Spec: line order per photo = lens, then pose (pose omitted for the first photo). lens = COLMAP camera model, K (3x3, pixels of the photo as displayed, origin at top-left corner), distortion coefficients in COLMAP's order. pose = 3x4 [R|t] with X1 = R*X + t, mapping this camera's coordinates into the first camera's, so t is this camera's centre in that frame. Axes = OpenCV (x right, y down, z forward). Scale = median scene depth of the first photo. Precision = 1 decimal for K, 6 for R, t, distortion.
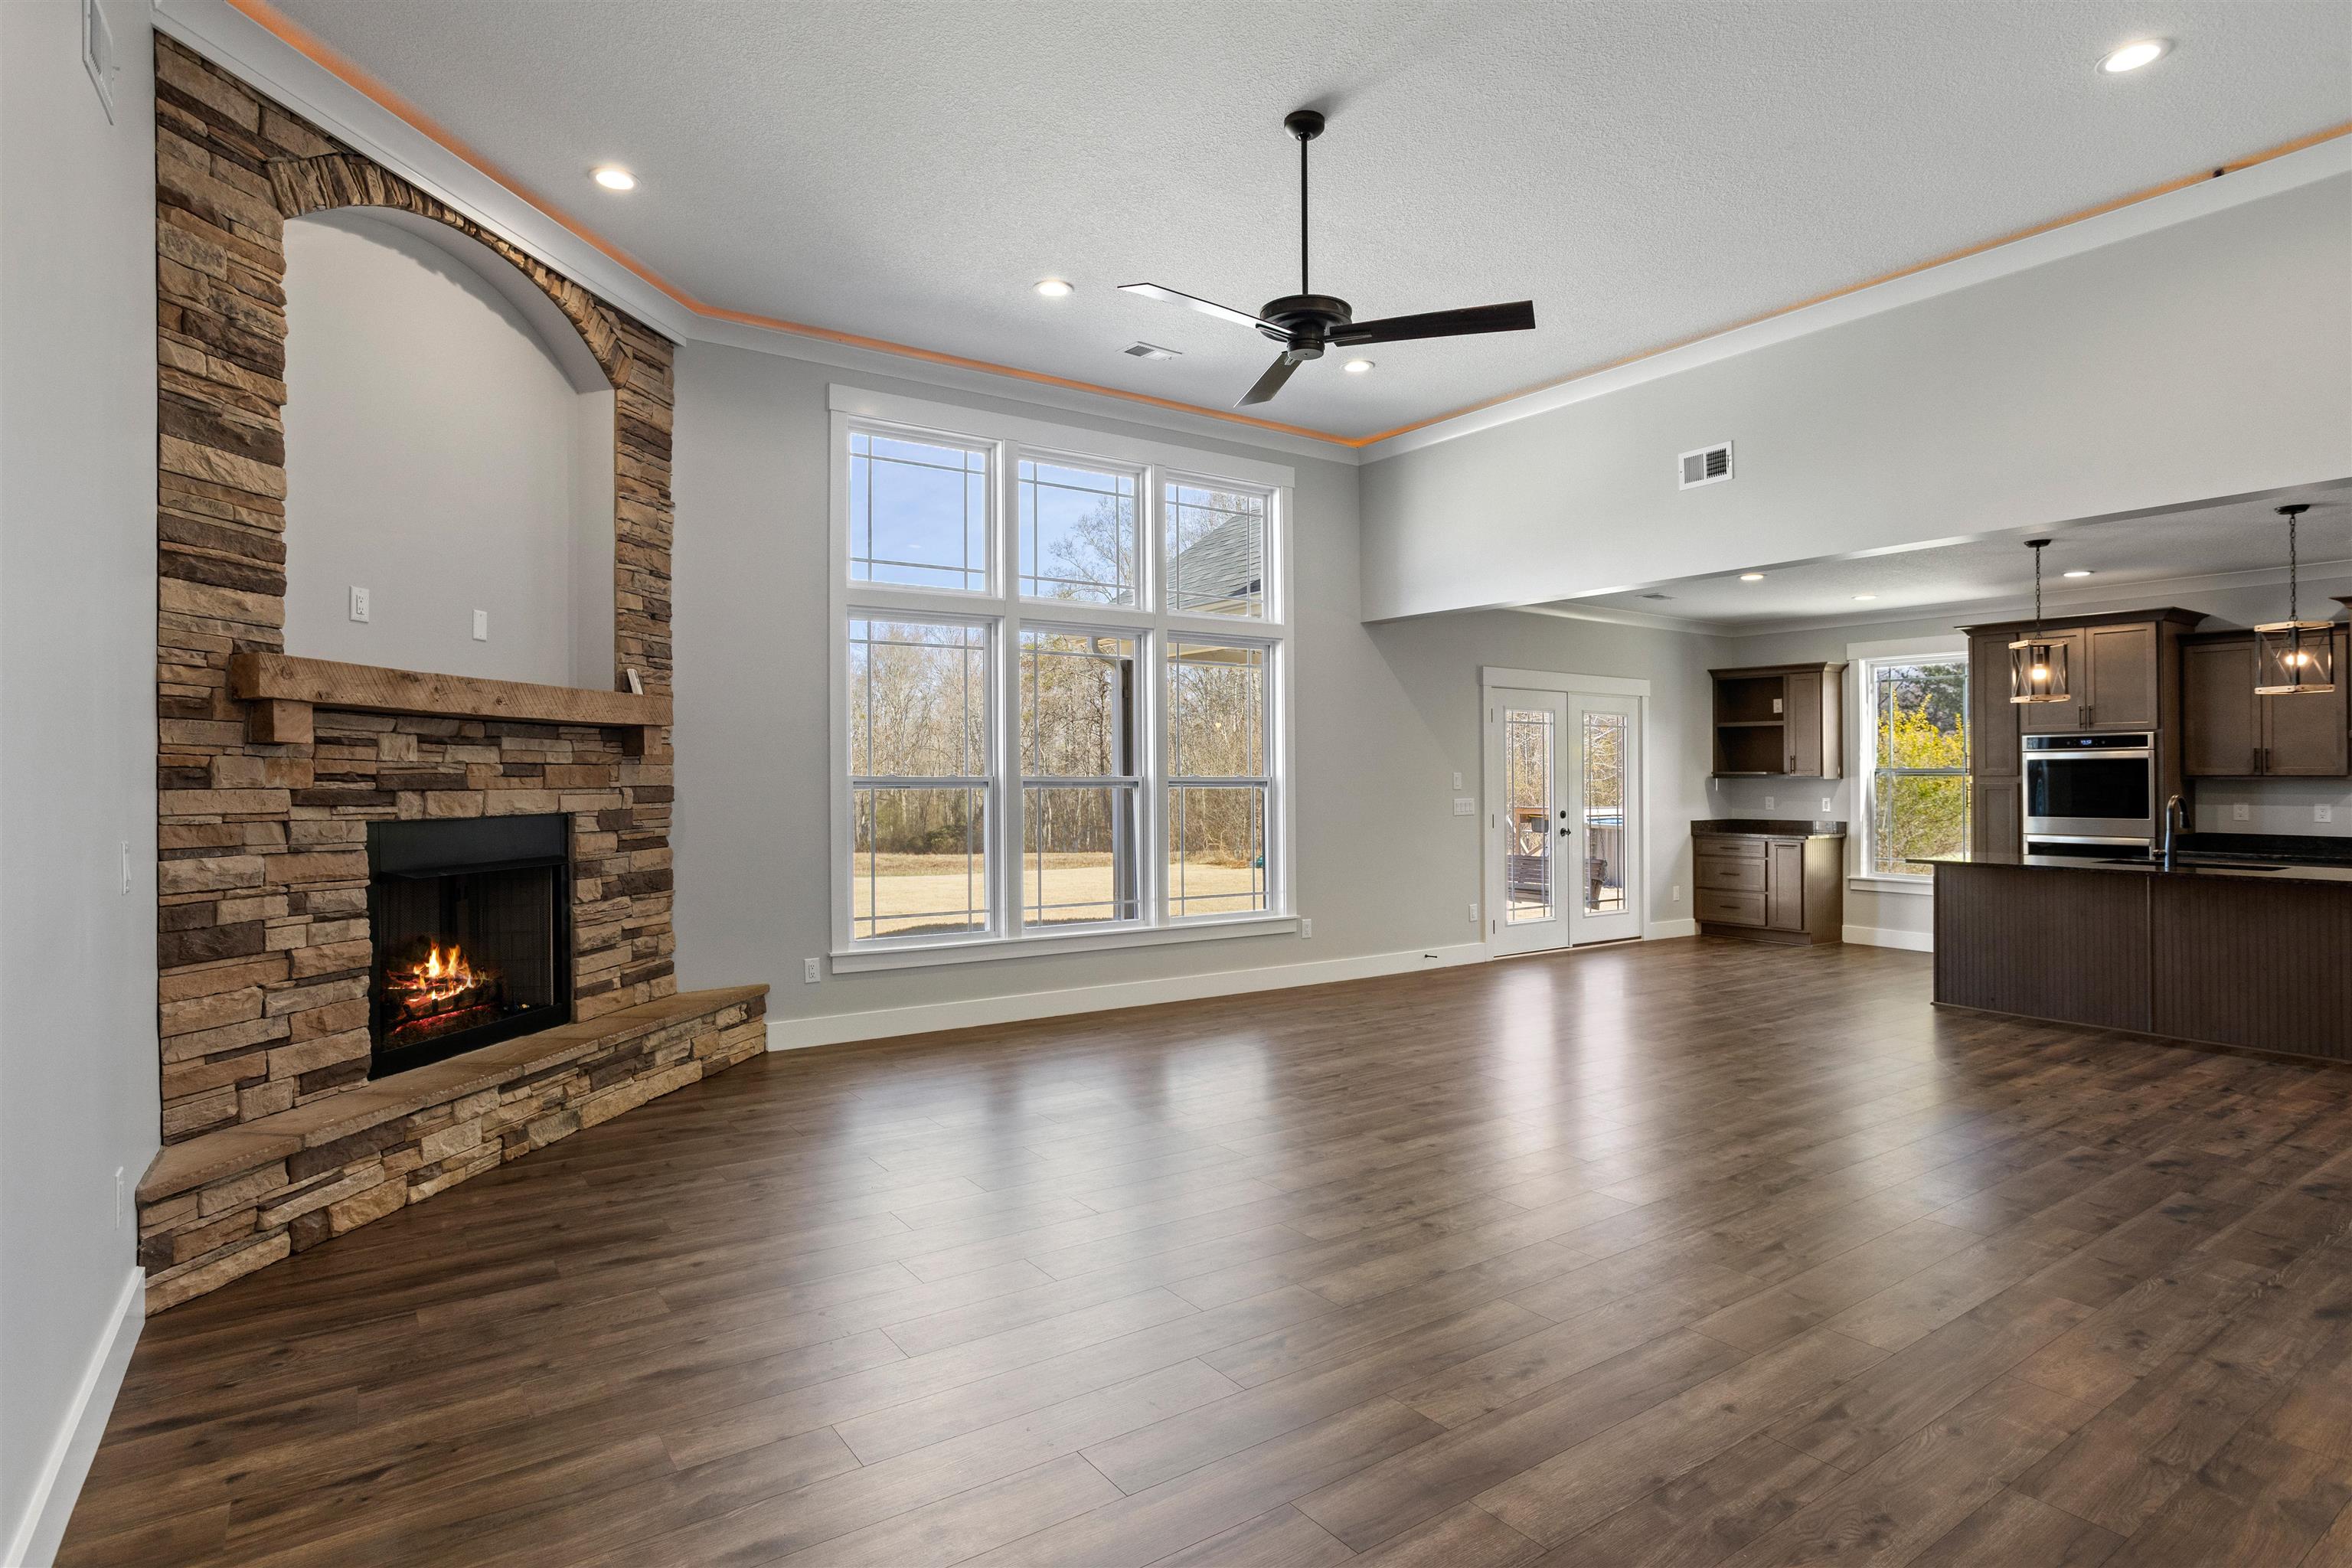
lens RADIAL K [[1221.4, 0, 1176.2], [0, 1221.4, 766.3], [0, 0, 1]] dist [-0.052972, 0.031716]
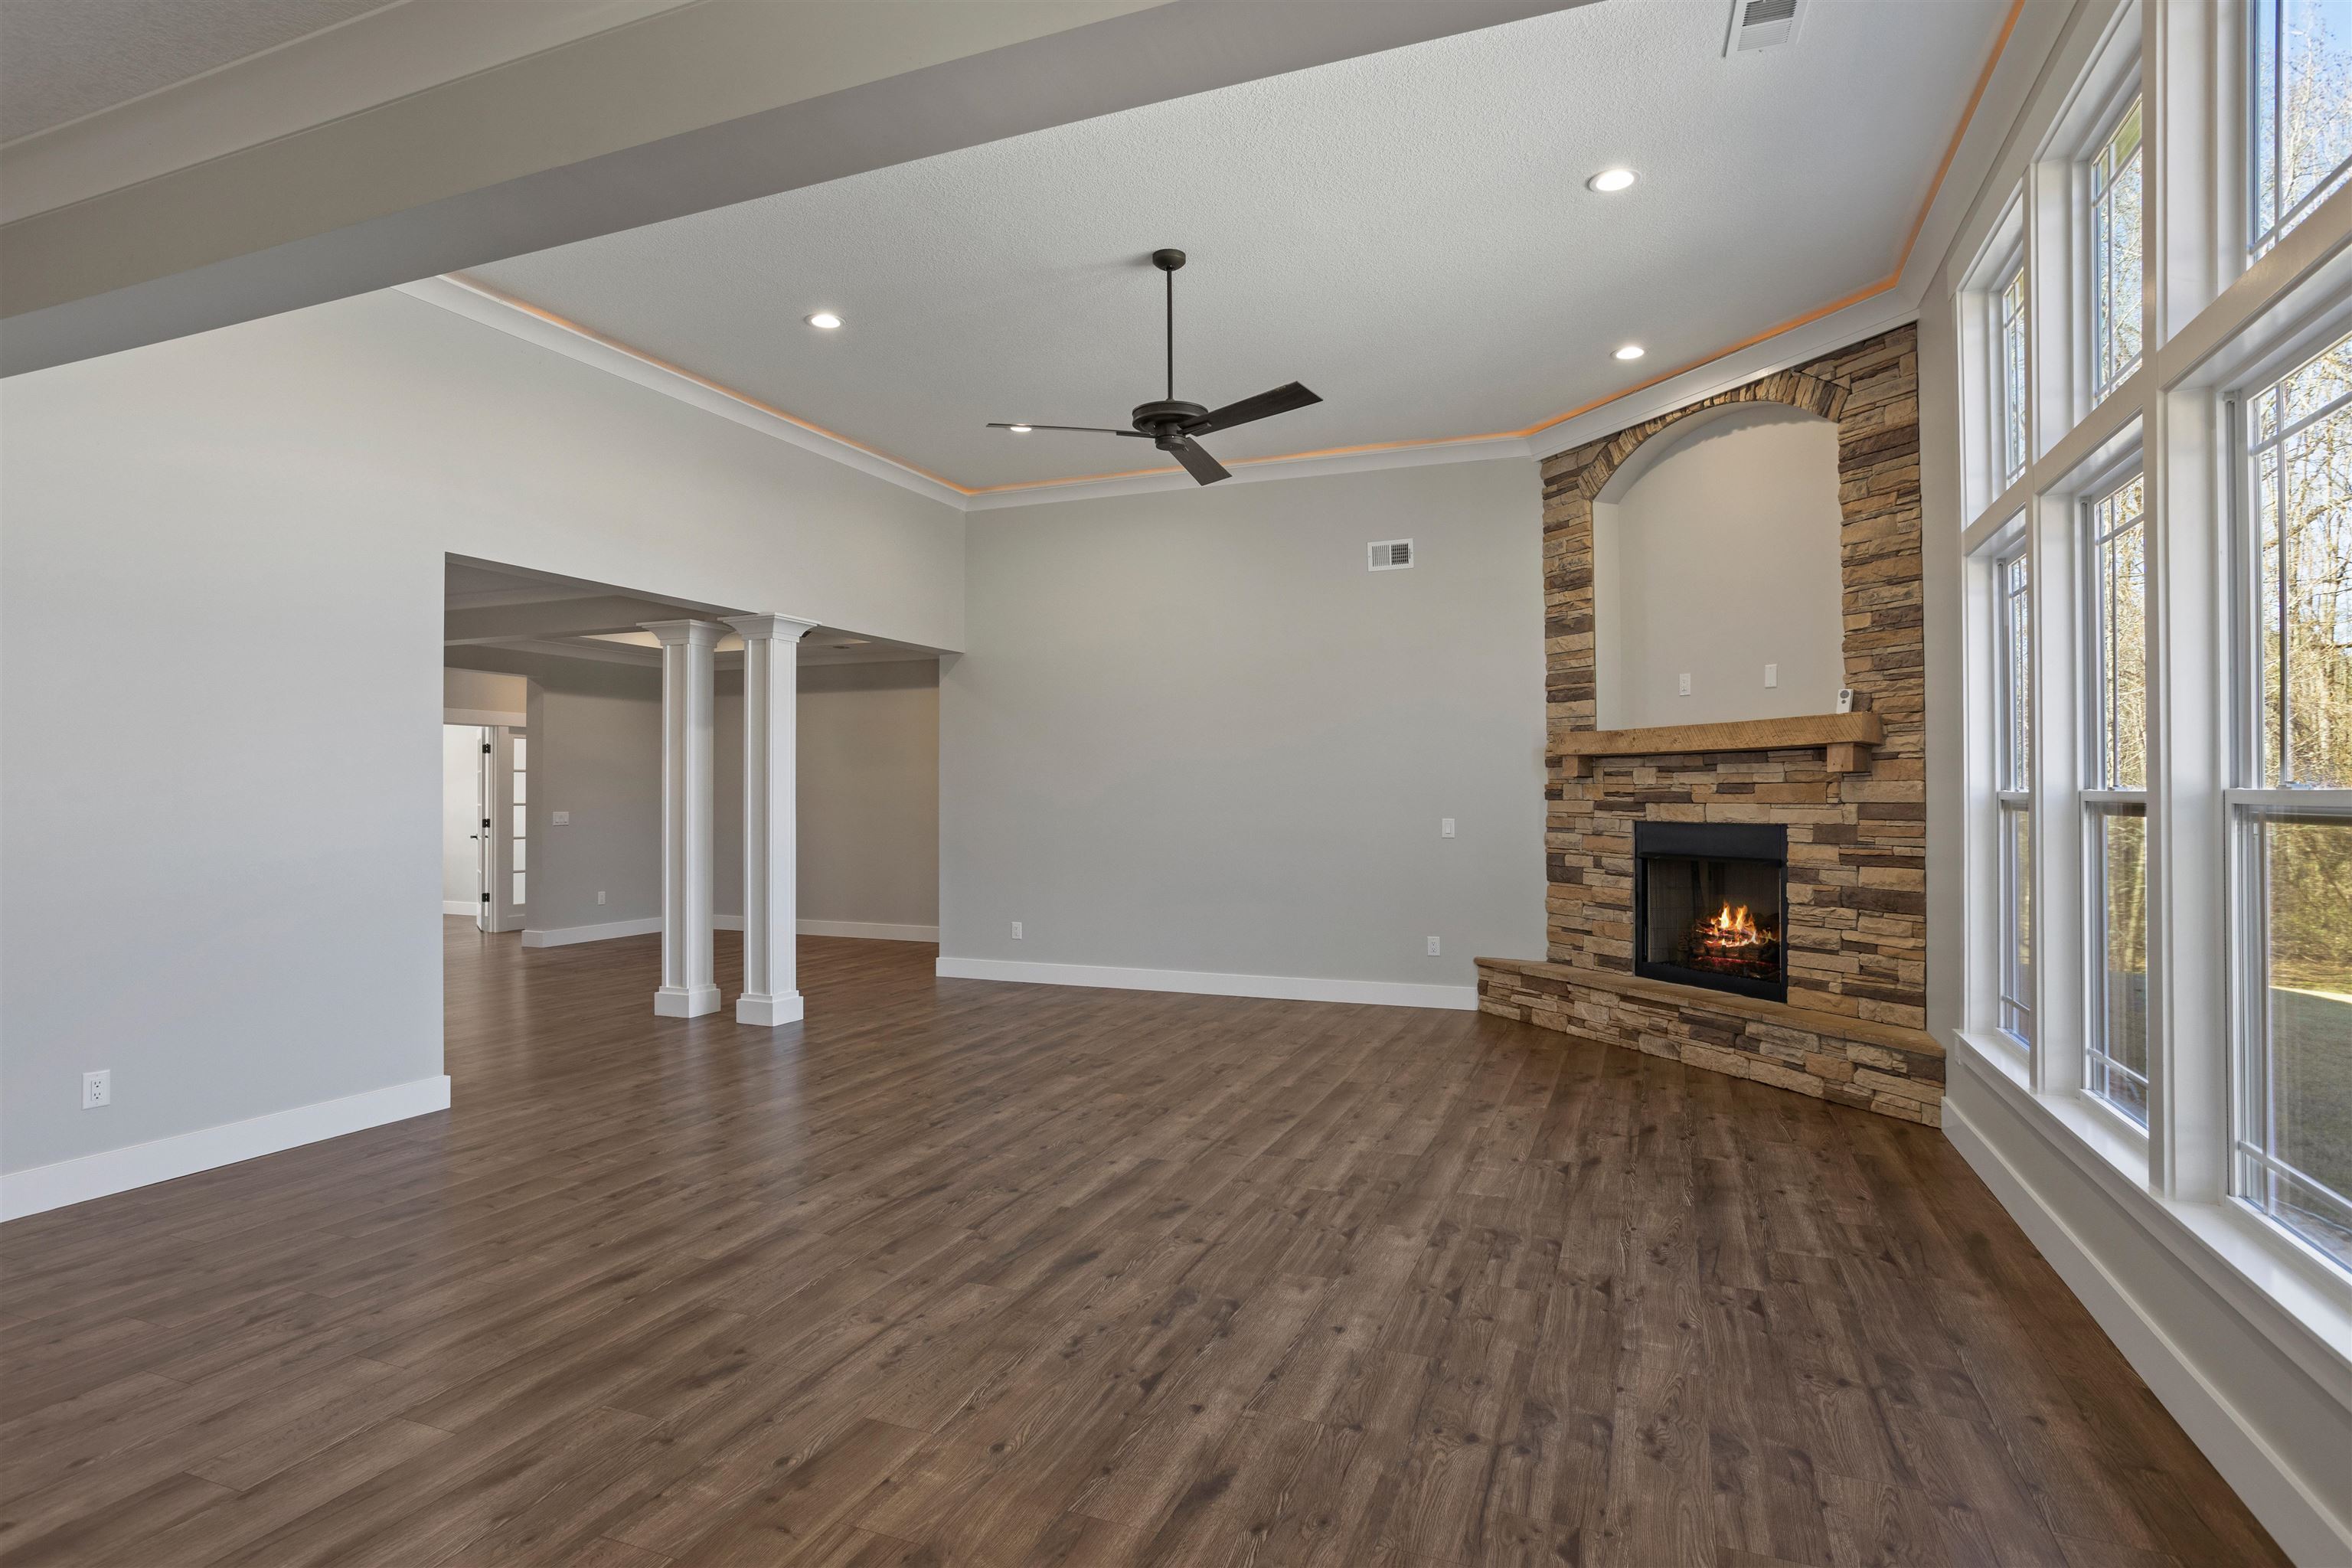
lens RADIAL K [[1221.4, 0, 1181.4], [0, 1221.4, 781.8], [0, 0, 1]] dist [-0.052972, 0.031716]
pose [[-0.832679, -0.006361, -0.553719, 0.707357], [0.005187, 0.999801, -0.019285, 0.018994], [0.553731, -0.018931, -0.832480, 1.840794]]
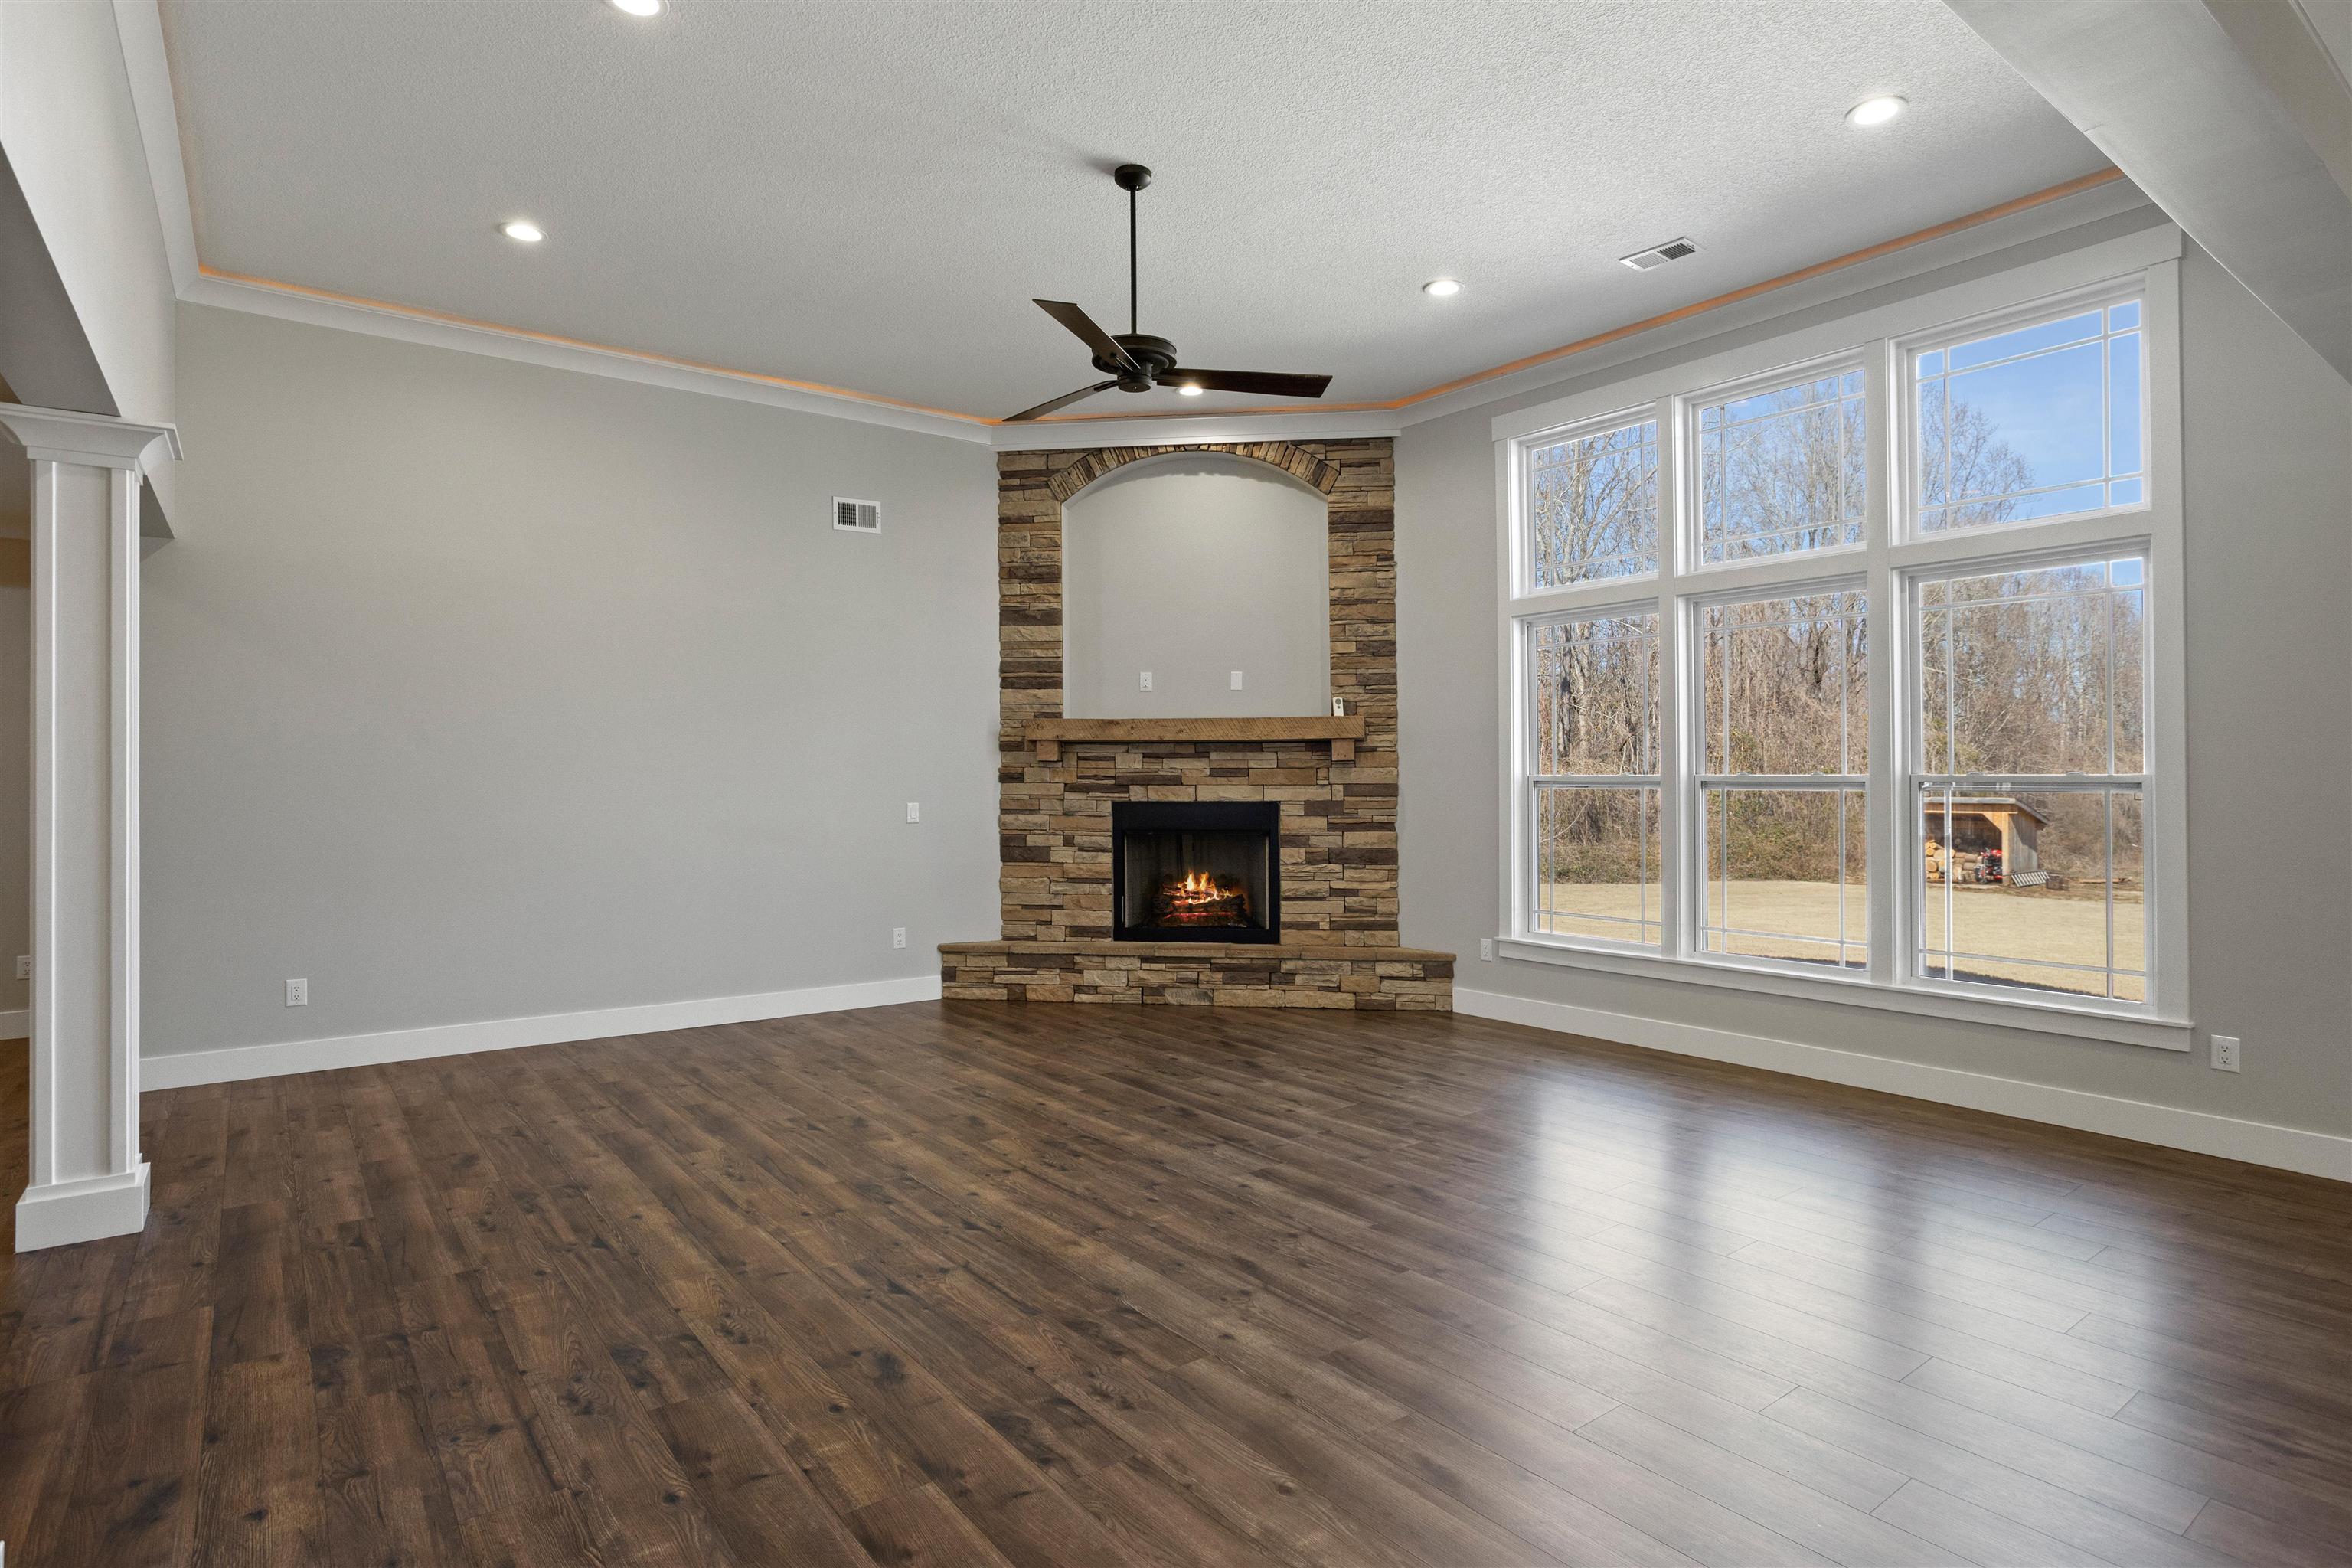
lens RADIAL K [[1221.4, 0, 1158.8], [0, 1221.4, 766.6], [0, 0, 1]] dist [-0.052972, 0.031716]
pose [[0.039086, -0.010462, -0.999181, 1.090404], [0.009463, 0.999904, -0.010100, 0.011034], [0.999191, -0.009061, 0.039181, 0.889846]]
